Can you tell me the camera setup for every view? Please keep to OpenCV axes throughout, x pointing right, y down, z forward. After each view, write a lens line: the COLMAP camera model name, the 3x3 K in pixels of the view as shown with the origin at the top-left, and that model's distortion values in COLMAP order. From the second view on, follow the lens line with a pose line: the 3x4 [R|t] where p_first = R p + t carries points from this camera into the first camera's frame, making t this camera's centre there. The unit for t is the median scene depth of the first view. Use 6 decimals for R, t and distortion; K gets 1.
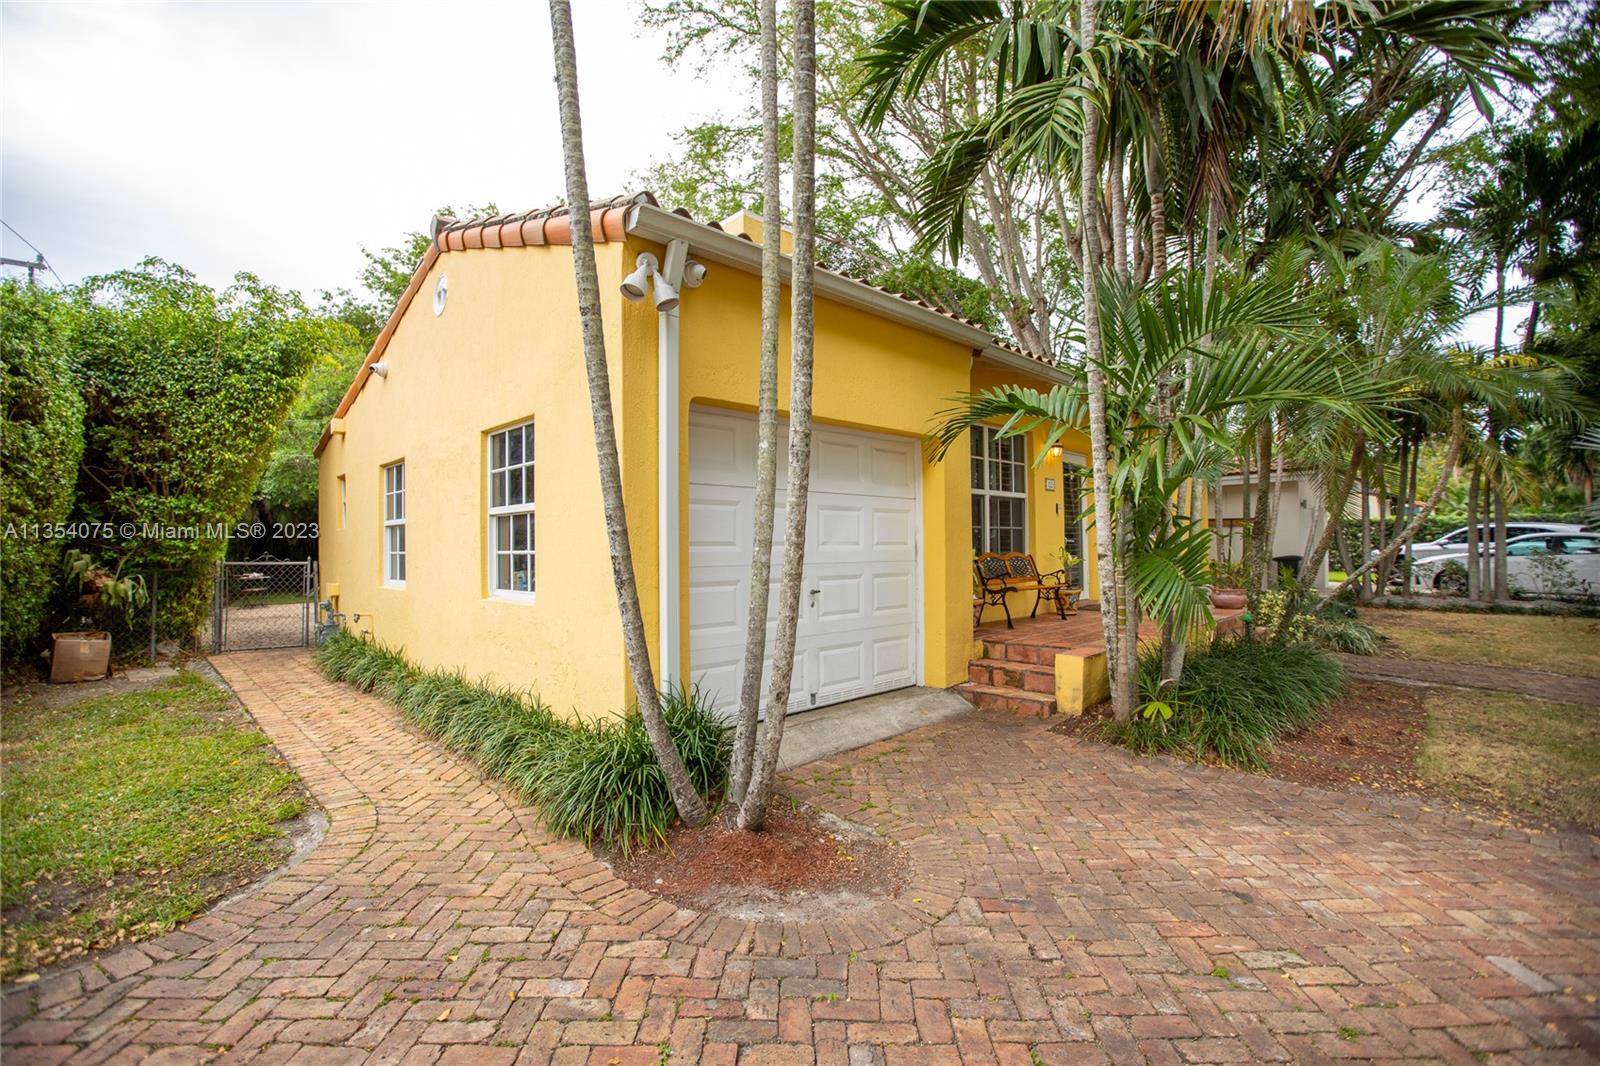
lens RADIAL K [[728.8, 0, 790.3], [0, 728.8, 533.9], [0, 0, 1]] dist [-0.051074, 0.017719]
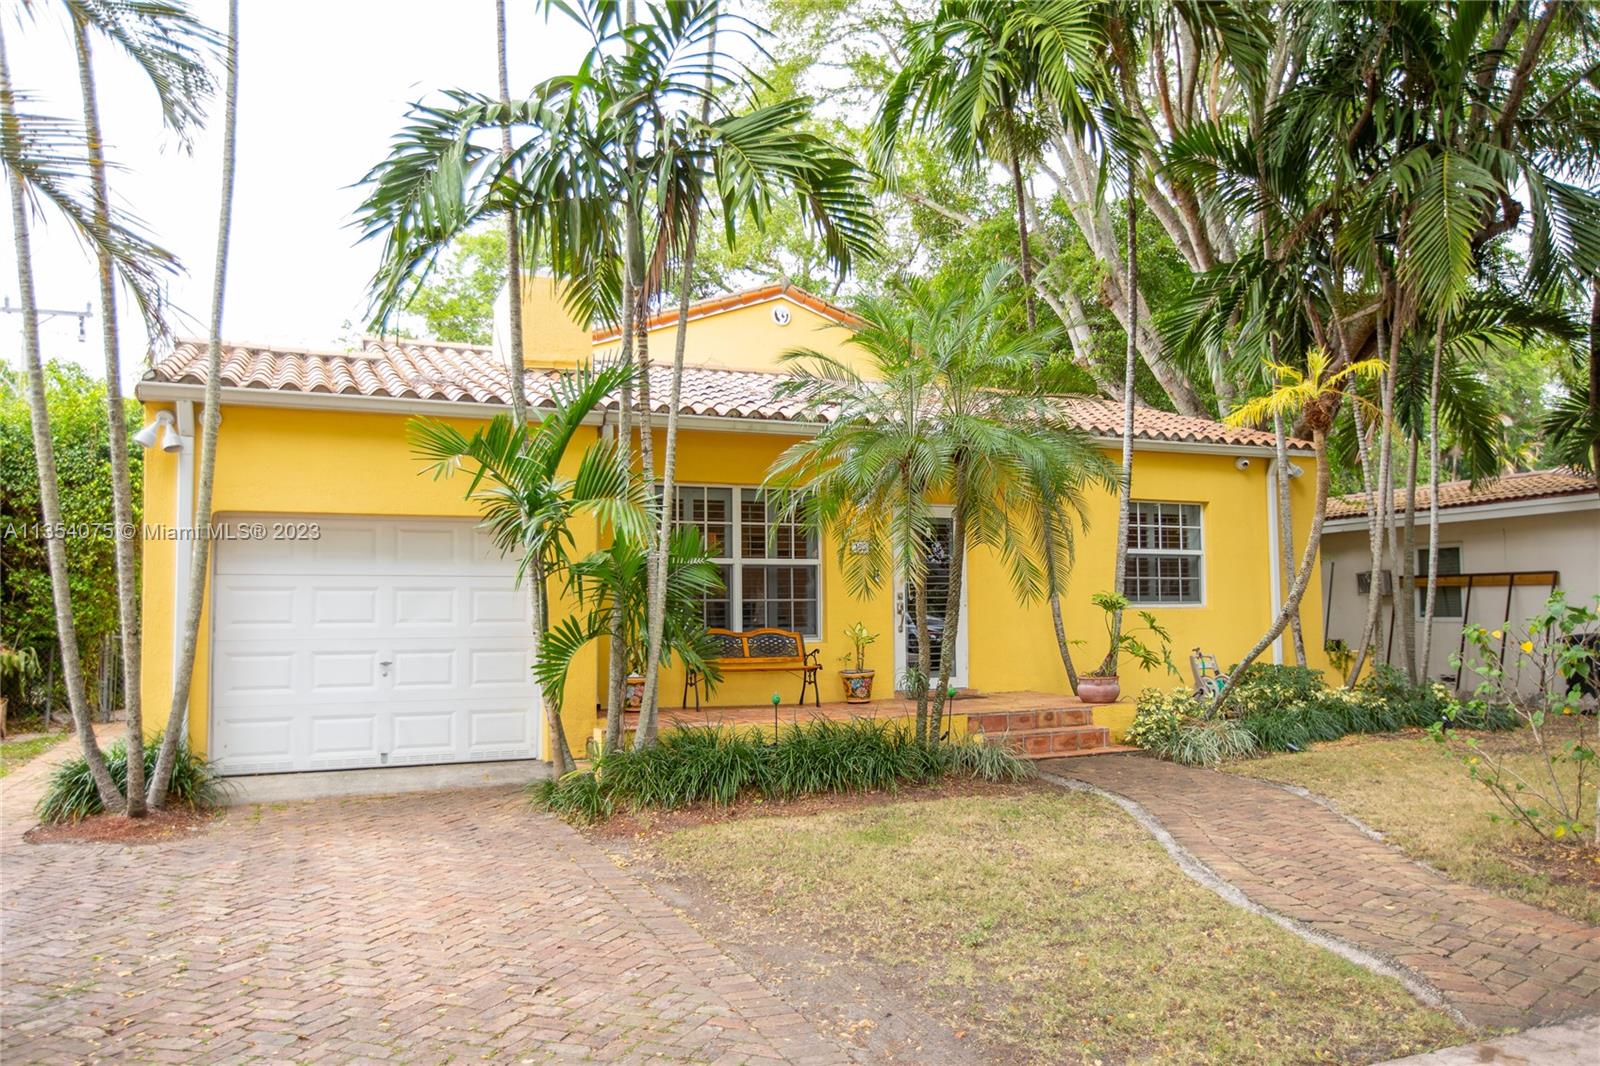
lens RADIAL K [[1203.4, 0, 808.6], [0, 1203.4, 555.1], [0, 0, 1]] dist [-0.032492, 0.082840]
pose [[0.938127, -0.018923, -0.345775, 0.909122], [0.008140, 0.999435, -0.032613, -0.016122], [0.346197, 0.027780, 0.937751, -0.369775]]
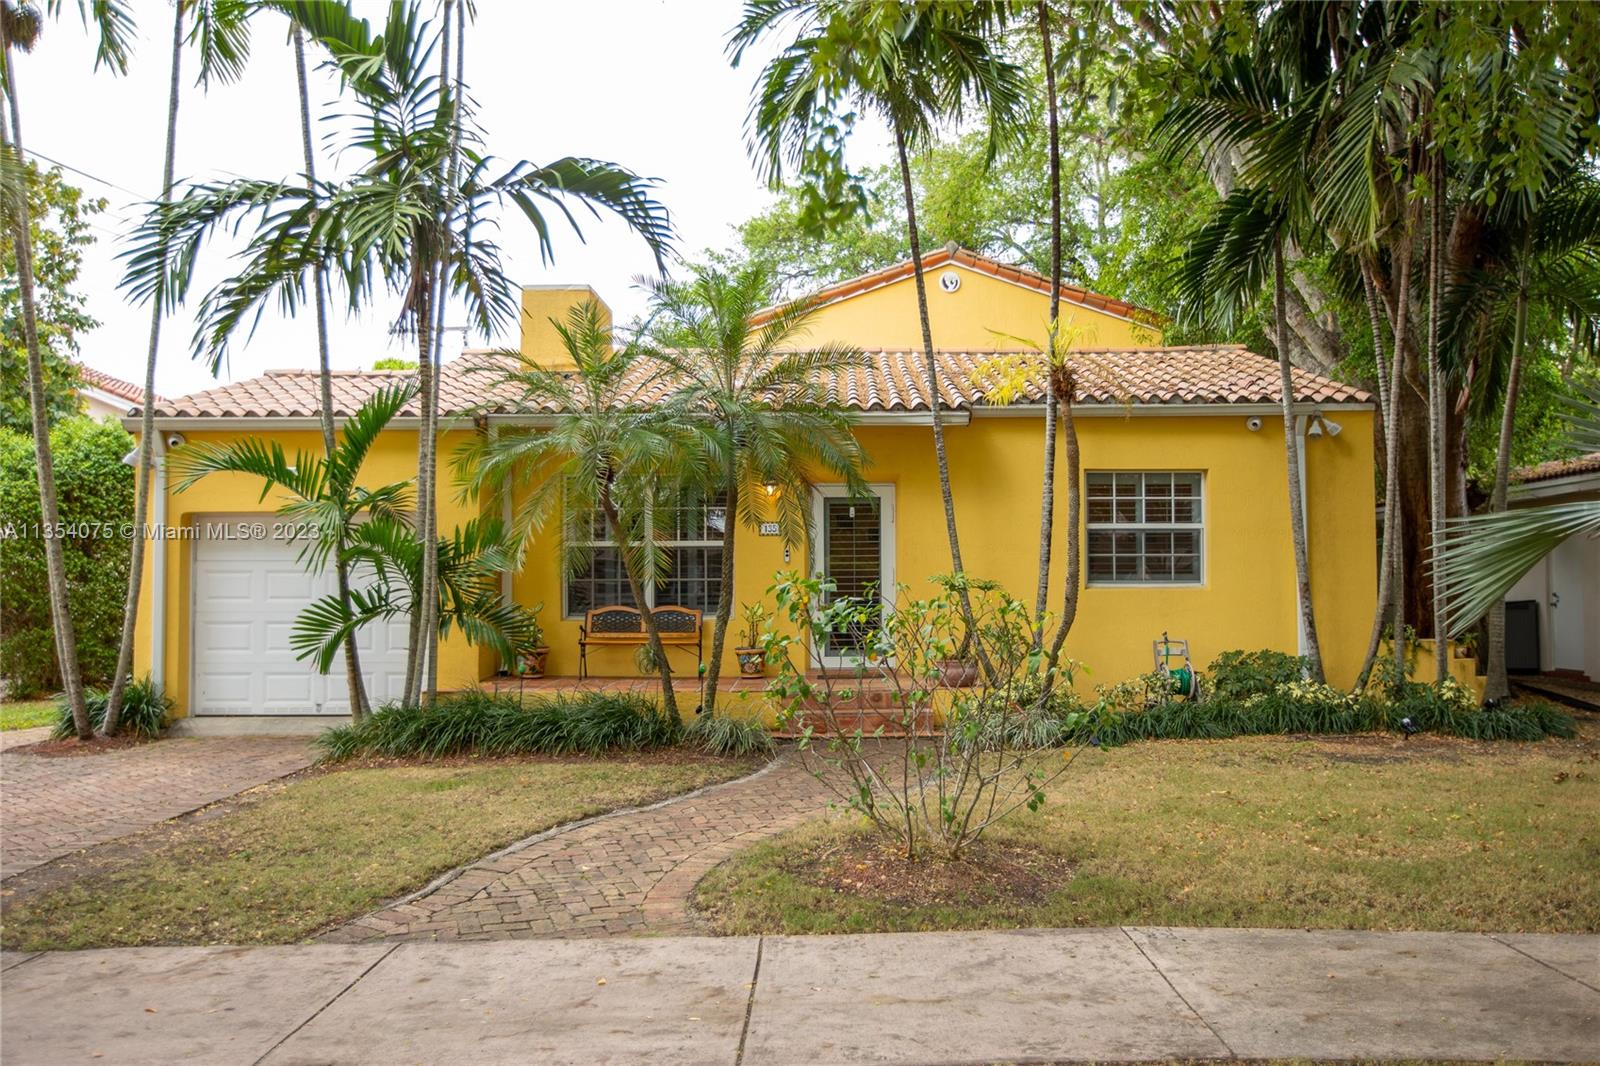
lens RADIAL K [[1289.4, 0, 805.4], [0, 1289.4, 556.8], [0, 0, 1]] dist [-0.003832, 0.000299]
pose [[0.709613, -0.015103, -0.704430, 1.703486], [0.010514, 0.999886, -0.010846, -0.019508], [0.704514, 0.000290, 0.709690, -0.067369]]
